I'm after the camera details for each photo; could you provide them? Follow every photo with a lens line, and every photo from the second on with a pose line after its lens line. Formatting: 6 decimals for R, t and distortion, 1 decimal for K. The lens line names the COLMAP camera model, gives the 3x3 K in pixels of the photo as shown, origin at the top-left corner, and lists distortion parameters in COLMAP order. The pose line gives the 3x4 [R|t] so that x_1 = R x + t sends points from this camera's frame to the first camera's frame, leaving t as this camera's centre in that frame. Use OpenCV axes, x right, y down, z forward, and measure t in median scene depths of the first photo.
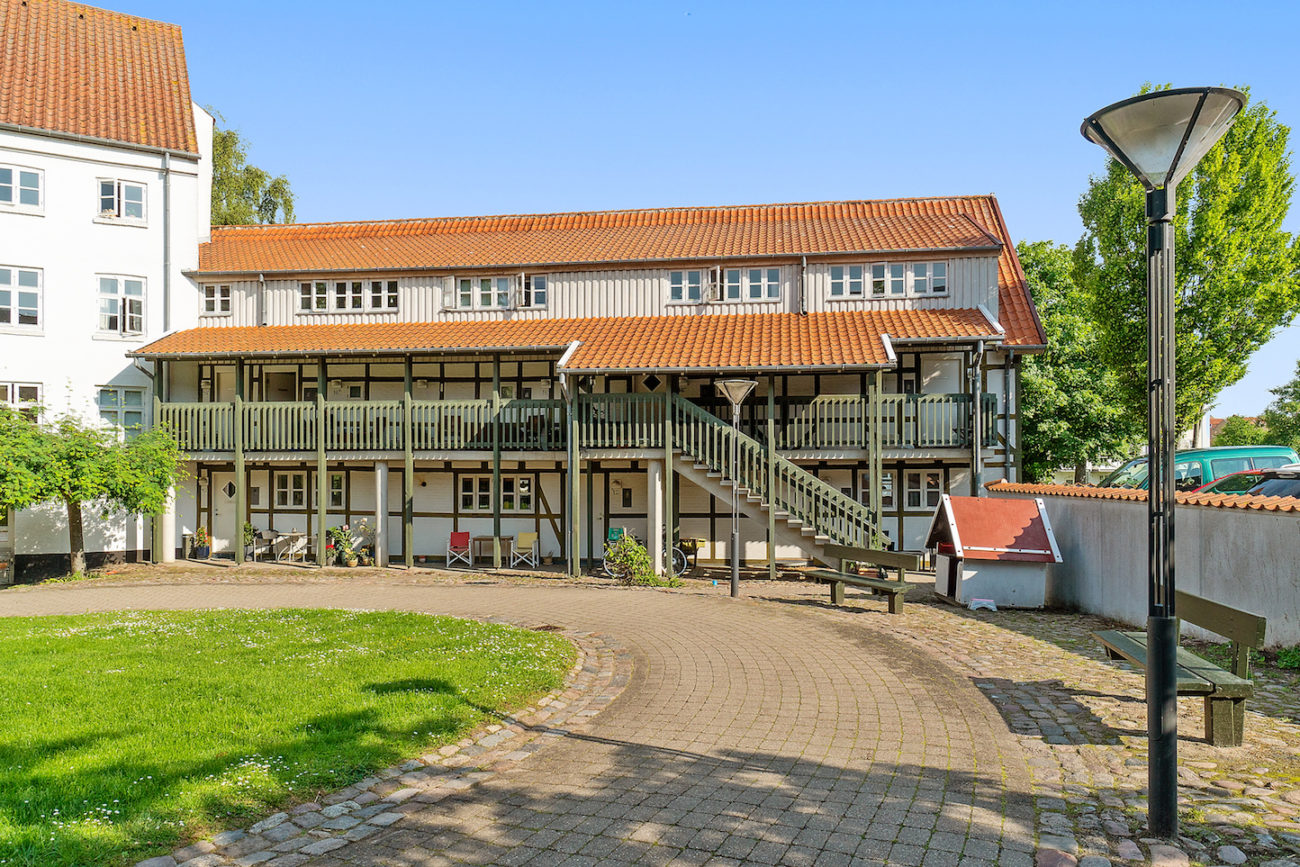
lens RADIAL K [[907.5, 0, 650.3], [0, 907.5, 466.3], [0, 0, 1]] dist [0.039665, -0.012691]
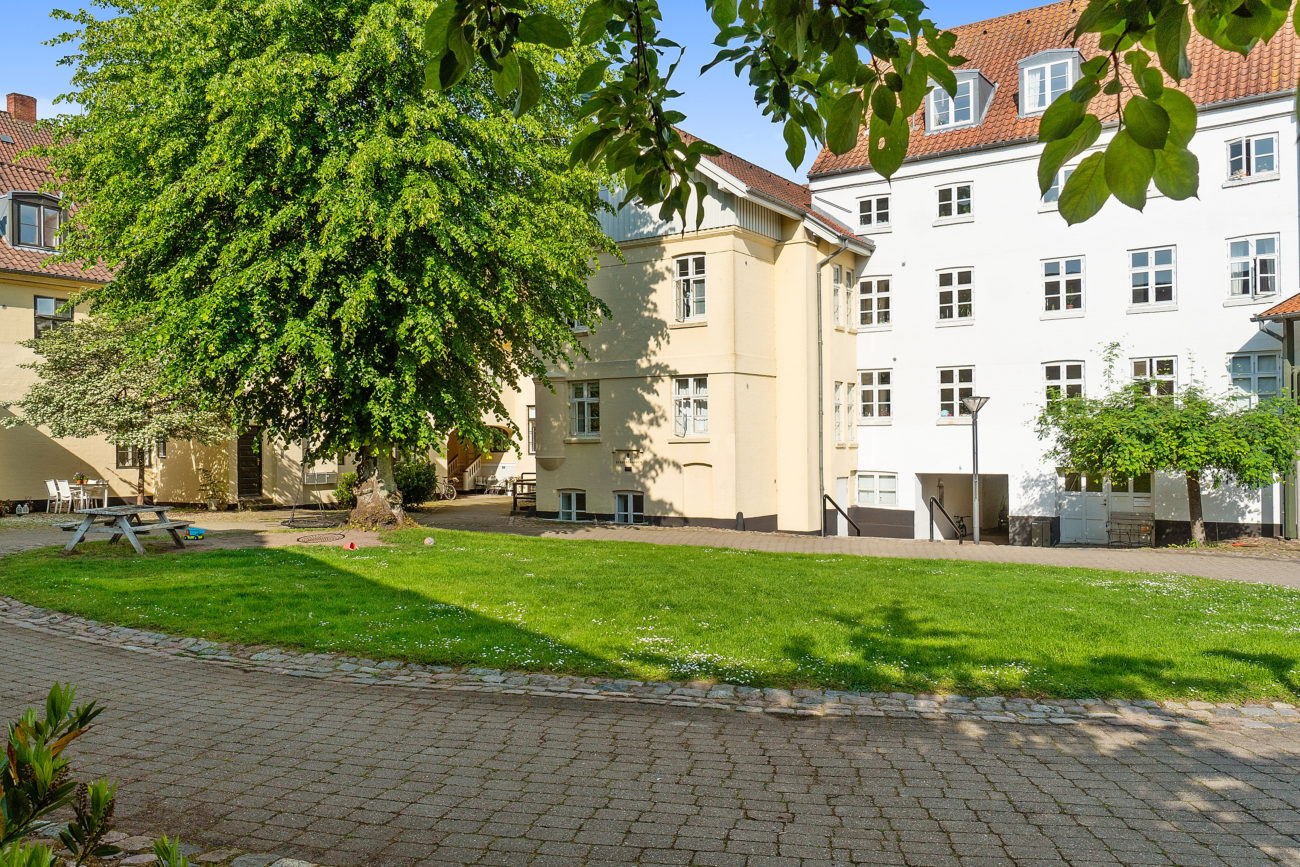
lens RADIAL K [[1023.3, 0, 649.9], [0, 1023.3, 439.2], [0, 0, 1]] dist [0.008814, 0.003943]
pose [[0.416587, -0.010888, -0.909031, 0.175343], [0.016707, 0.999851, -0.004319, -0.002085], [0.908942, -0.013388, 0.416707, -0.024454]]
